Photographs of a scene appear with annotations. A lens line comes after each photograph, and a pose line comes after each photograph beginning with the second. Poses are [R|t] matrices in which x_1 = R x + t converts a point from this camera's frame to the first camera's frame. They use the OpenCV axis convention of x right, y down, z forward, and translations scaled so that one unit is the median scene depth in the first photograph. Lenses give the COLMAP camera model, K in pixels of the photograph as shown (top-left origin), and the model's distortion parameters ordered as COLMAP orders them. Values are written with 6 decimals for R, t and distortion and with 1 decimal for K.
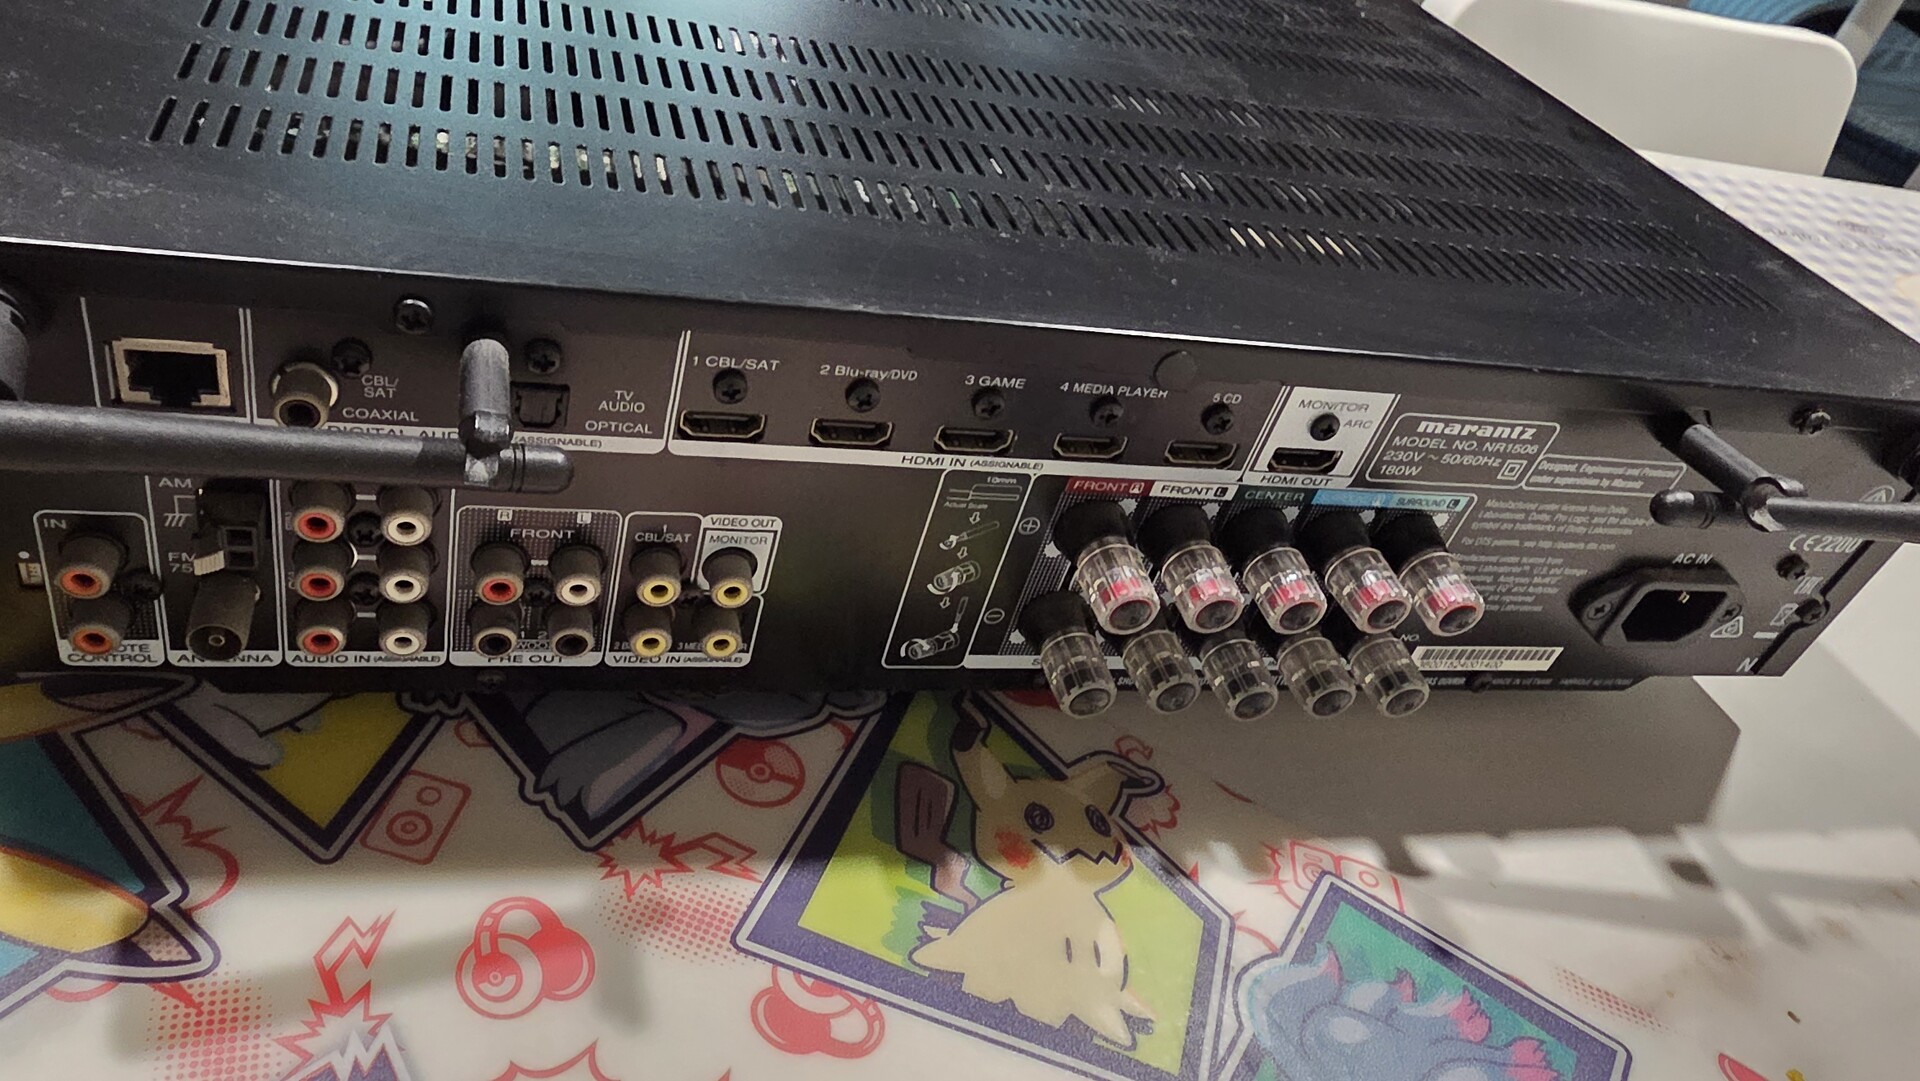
lens RADIAL K [[1300.0, 0, 962.2], [0, 1300.0, 547.1], [0, 0, 1]] dist [0.053002, -0.002195]
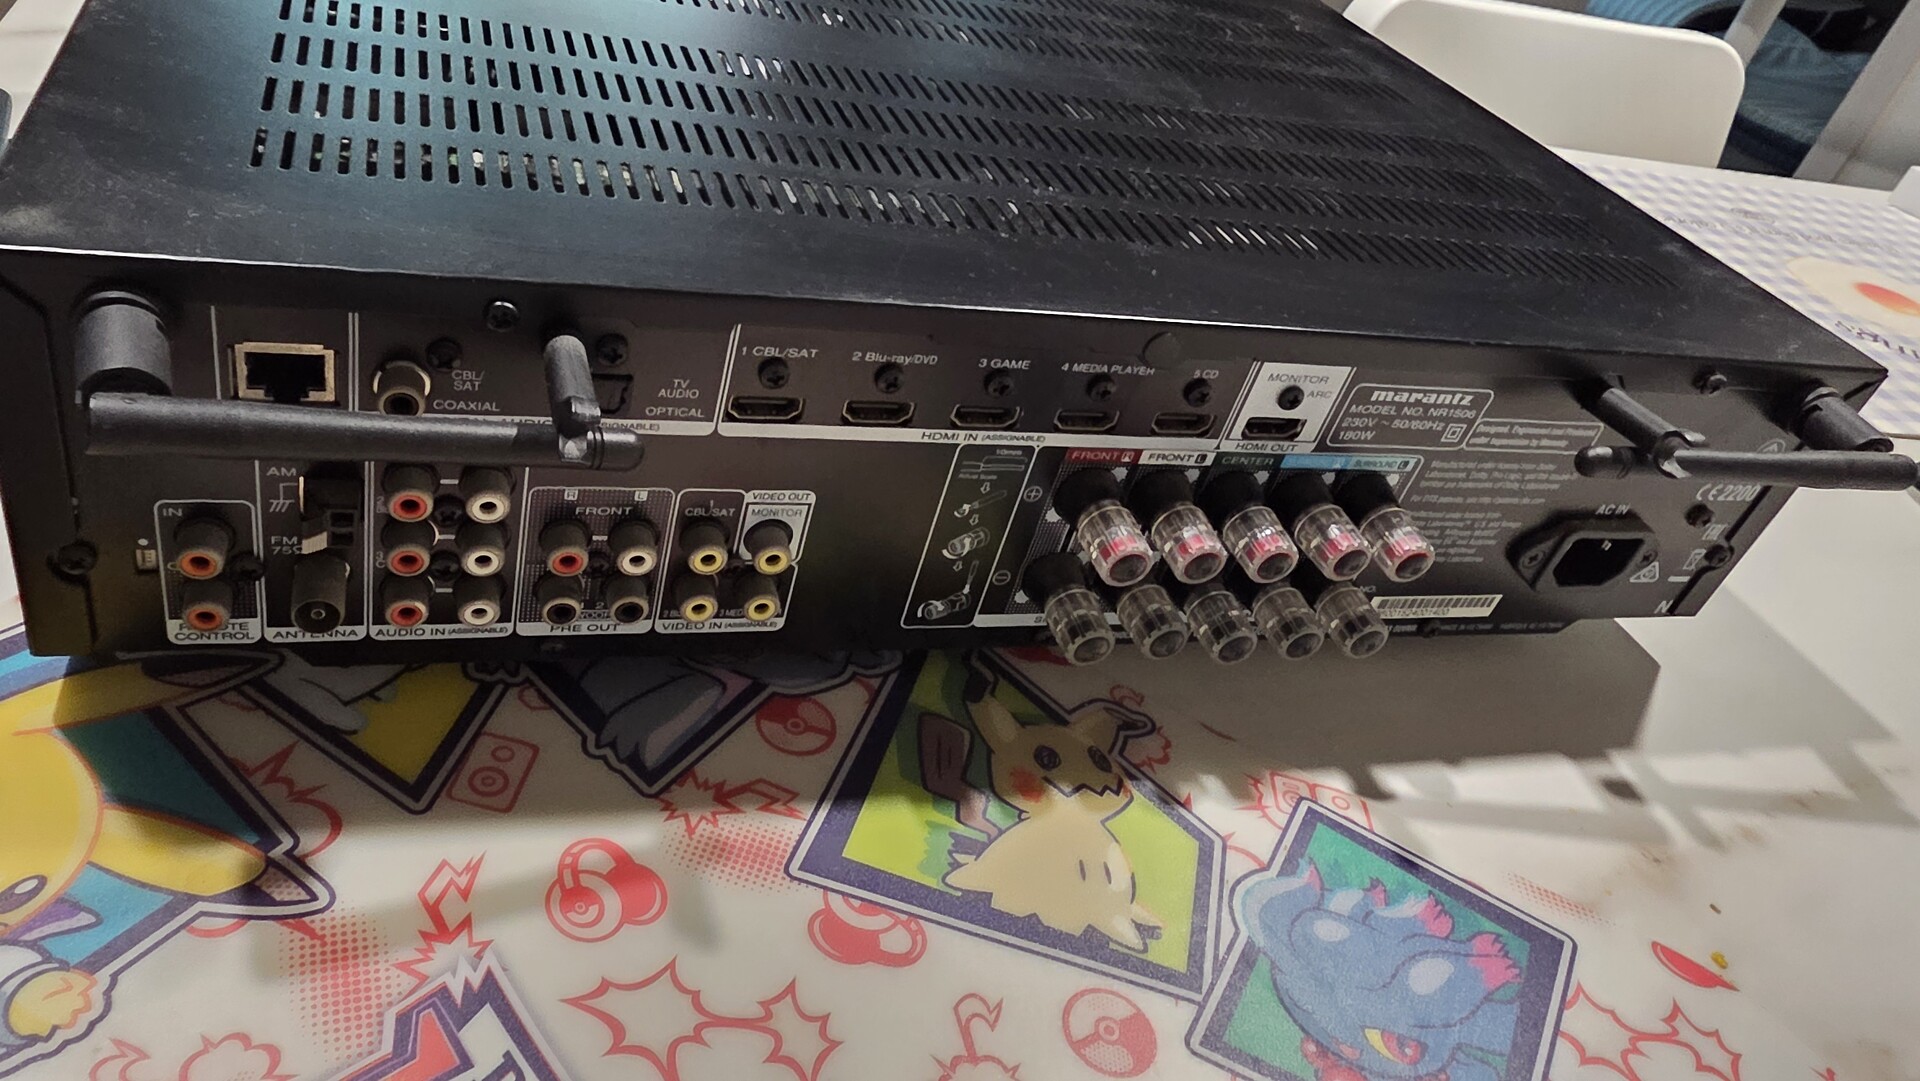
lens RADIAL K [[1293.4, 0, 960.0], [0, 1293.4, 540.5], [0, 0, 1]] dist [0.060045, 0.002285]
pose [[0.998425, -0.033401, 0.045069, -0.062733], [0.033813, 0.999393, -0.008404, 0.031132], [-0.044761, 0.009914, 0.998949, -0.107777]]
